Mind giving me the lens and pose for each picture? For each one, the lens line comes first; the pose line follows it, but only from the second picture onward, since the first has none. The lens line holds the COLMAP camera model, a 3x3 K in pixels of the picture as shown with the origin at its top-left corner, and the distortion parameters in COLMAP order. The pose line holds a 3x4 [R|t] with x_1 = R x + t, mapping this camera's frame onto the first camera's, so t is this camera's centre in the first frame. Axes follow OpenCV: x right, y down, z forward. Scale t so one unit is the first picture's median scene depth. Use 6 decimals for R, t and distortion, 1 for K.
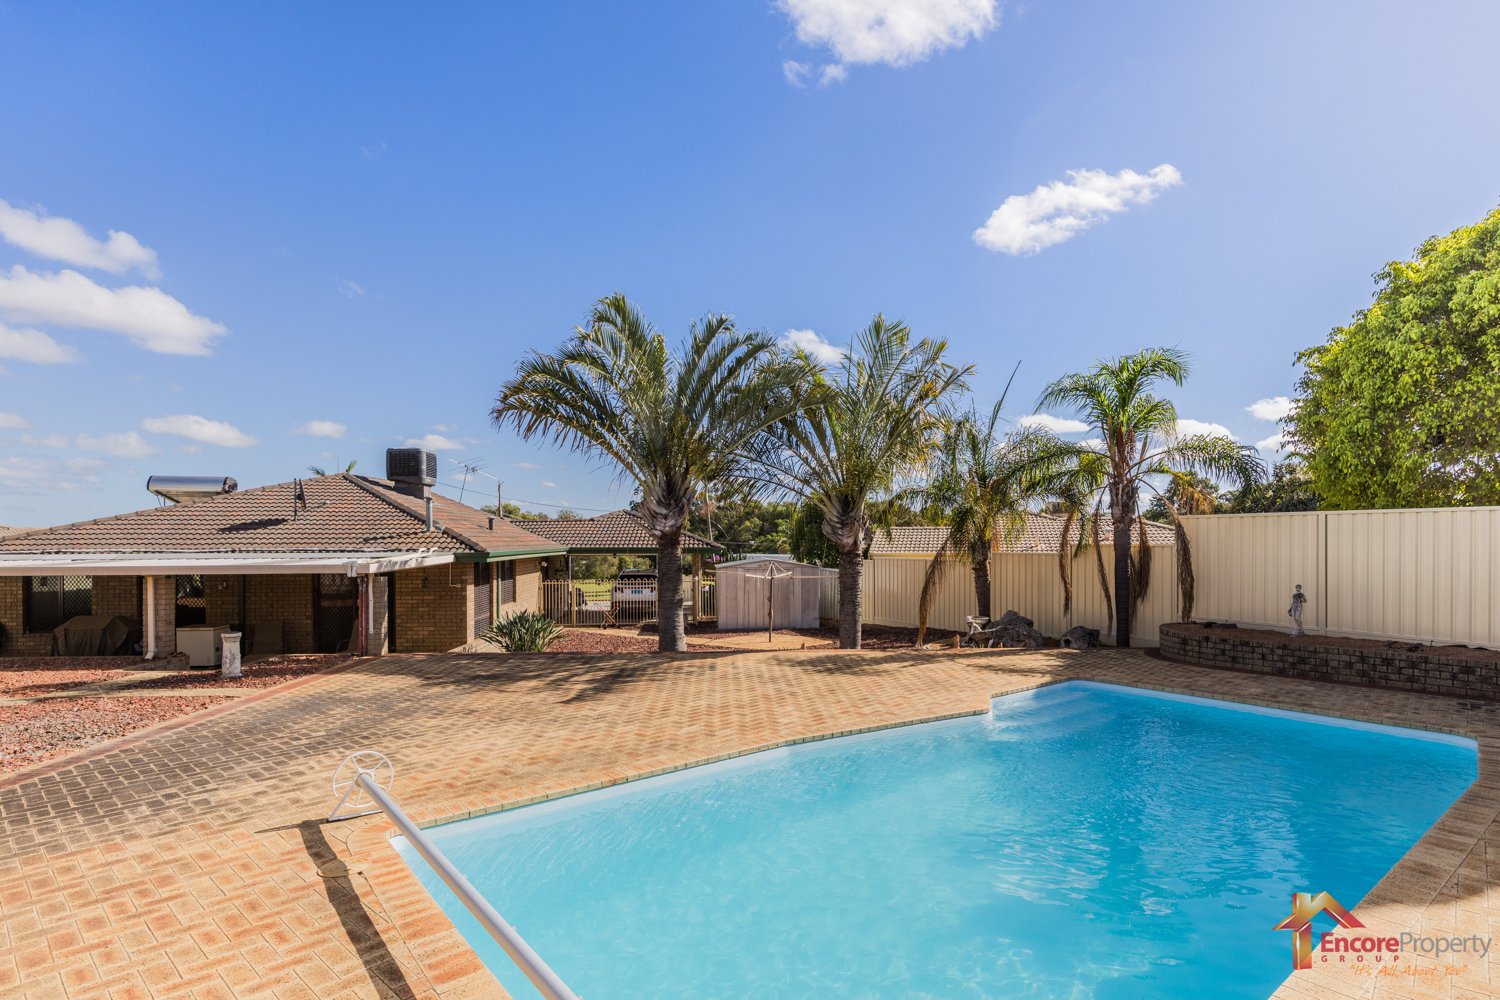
lens RADIAL K [[762.9, 0, 767.2], [0, 762.9, 532.8], [0, 0, 1]] dist [-0.016873, 0.000266]
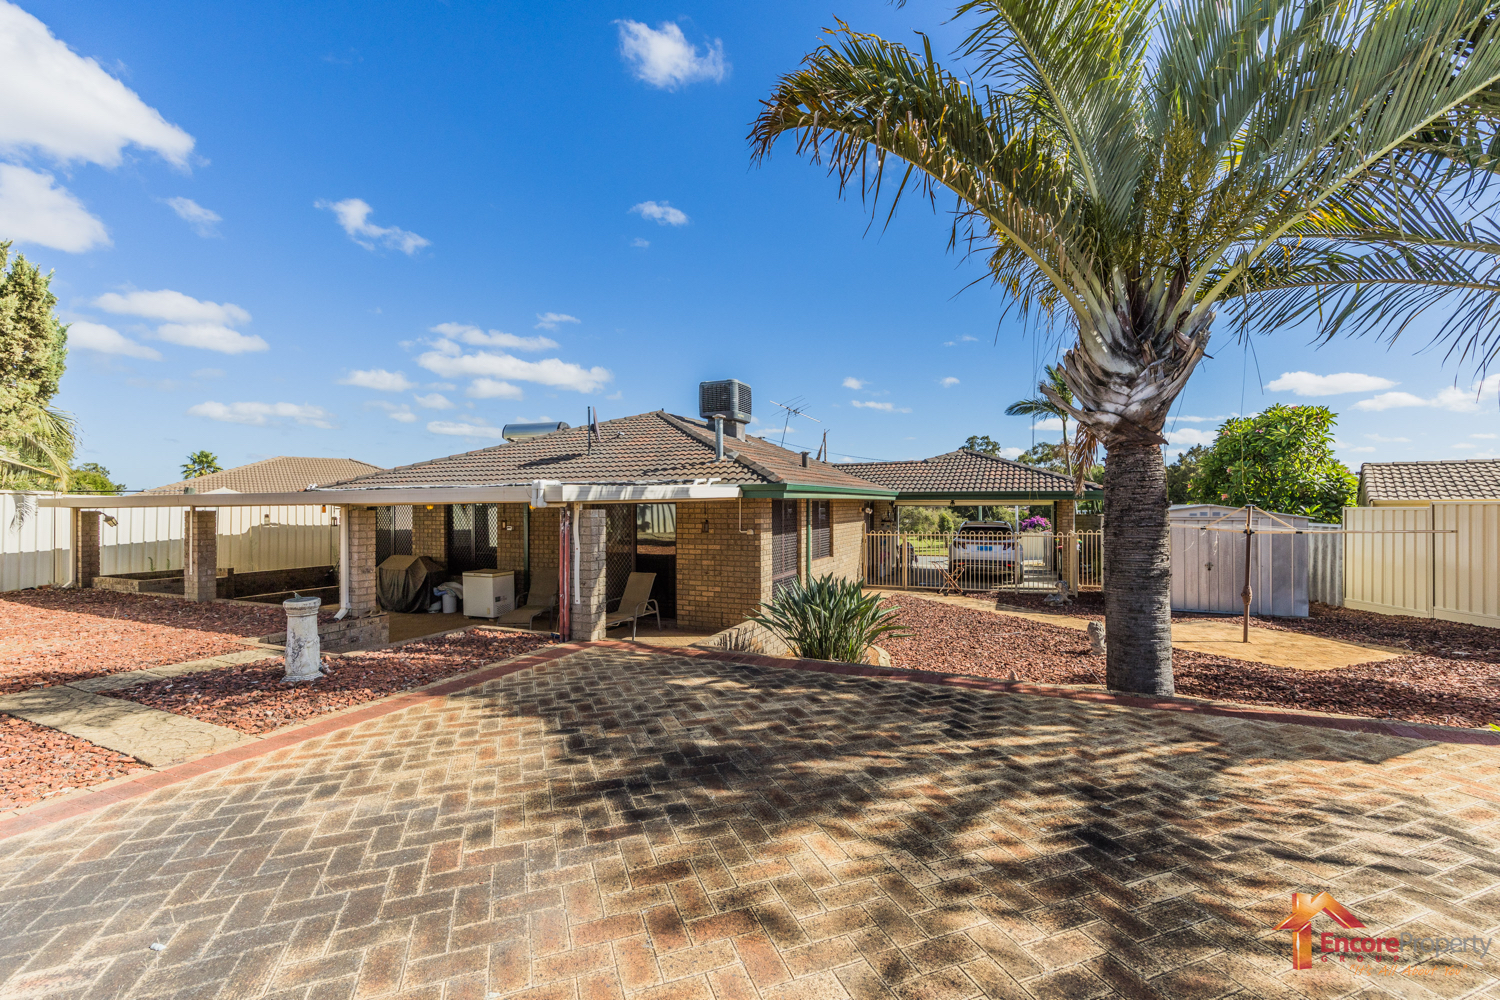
lens RADIAL K [[621.9, 0, 748.3], [0, 621.9, 500.1], [0, 0, 1]] dist [-0.003080, -0.000142]
pose [[0.886168, -0.002666, -0.463357, -0.128697], [0.003698, 0.999992, 0.001320, 0.037033], [0.463349, -0.002883, 0.886171, 0.458424]]
